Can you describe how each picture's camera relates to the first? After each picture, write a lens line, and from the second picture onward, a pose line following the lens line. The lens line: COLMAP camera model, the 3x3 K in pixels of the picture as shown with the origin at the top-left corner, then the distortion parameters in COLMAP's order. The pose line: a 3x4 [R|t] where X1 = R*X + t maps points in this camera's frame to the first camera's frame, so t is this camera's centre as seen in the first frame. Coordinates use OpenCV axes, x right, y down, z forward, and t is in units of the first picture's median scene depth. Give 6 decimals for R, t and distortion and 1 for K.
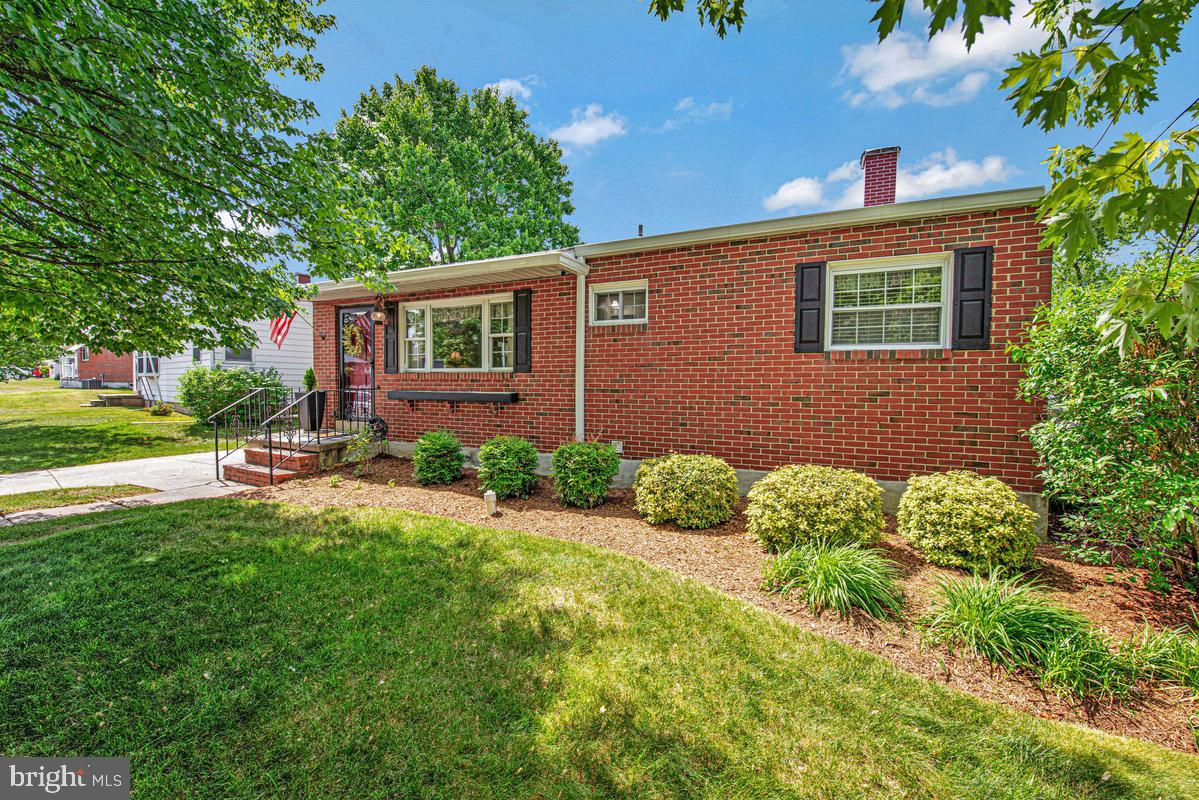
lens RADIAL K [[496.4, 0, 597.5], [0, 496.4, 395.5], [0, 0, 1]] dist [-0.010702, -0.002653]
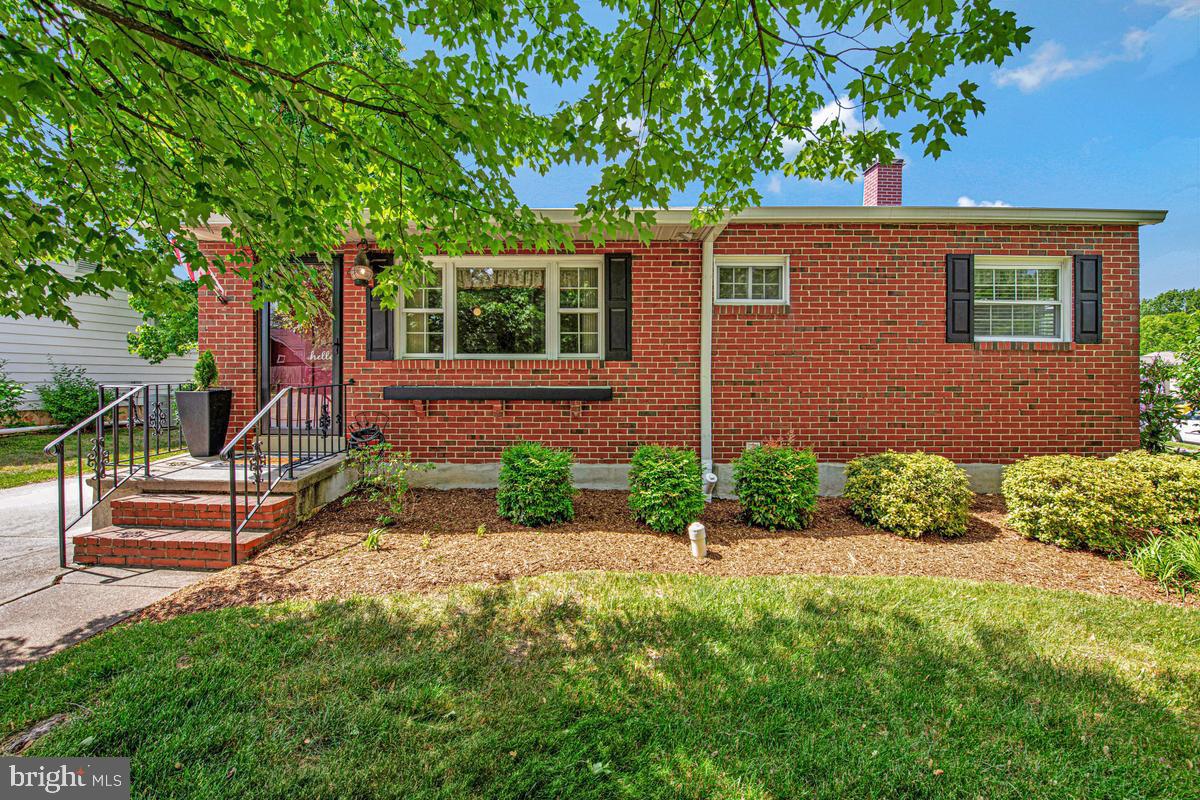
lens RADIAL K [[496.8, 0, 588.8], [0, 496.8, 376.7], [0, 0, 1]] dist [-0.010702, -0.002653]
pose [[0.898519, -0.003796, 0.438918, -0.608277], [0.014719, 0.999661, -0.021487, -0.006147], [-0.438687, 0.025767, 0.898270, 0.377749]]
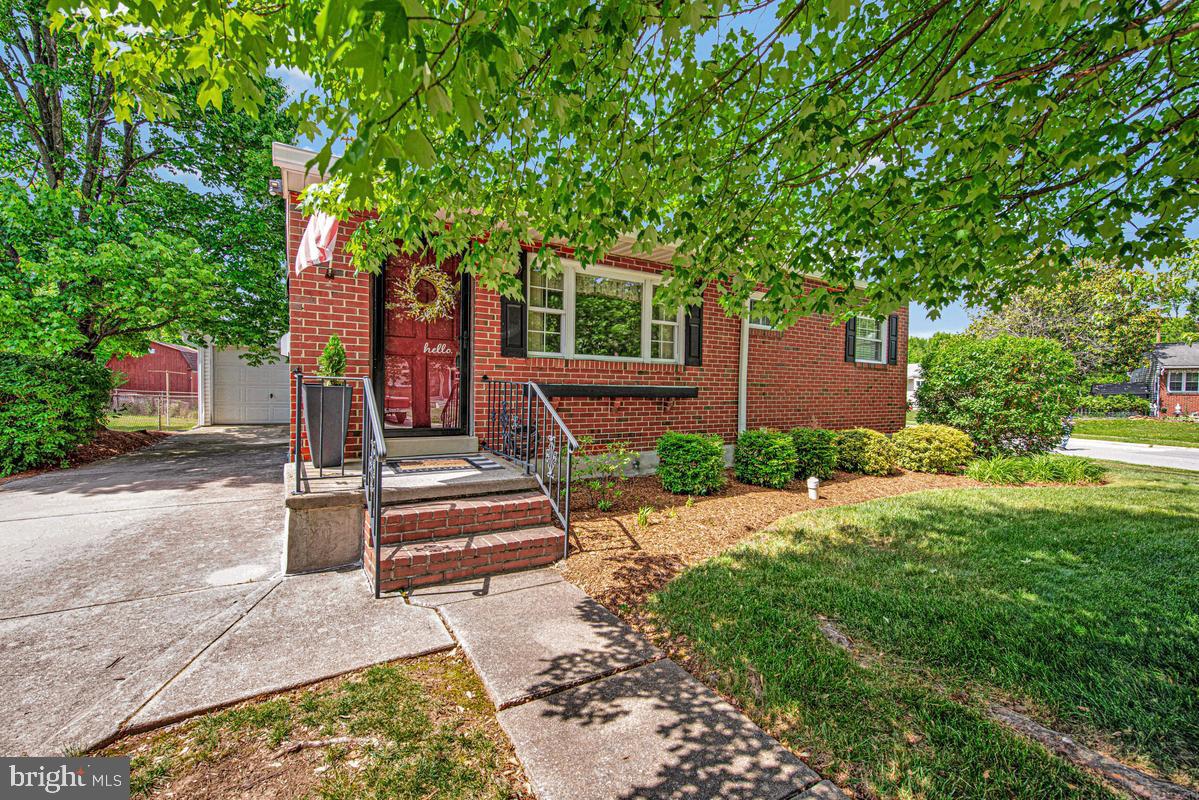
lens RADIAL K [[496.4, 0, 611.0], [0, 496.4, 394.4], [0, 0, 1]] dist [-0.010702, -0.002653]
pose [[0.508114, -0.014093, 0.861175, -1.216785], [0.005951, 0.999900, 0.012852, -0.004480], [-0.861269, -0.001406, 0.508147, 0.743654]]
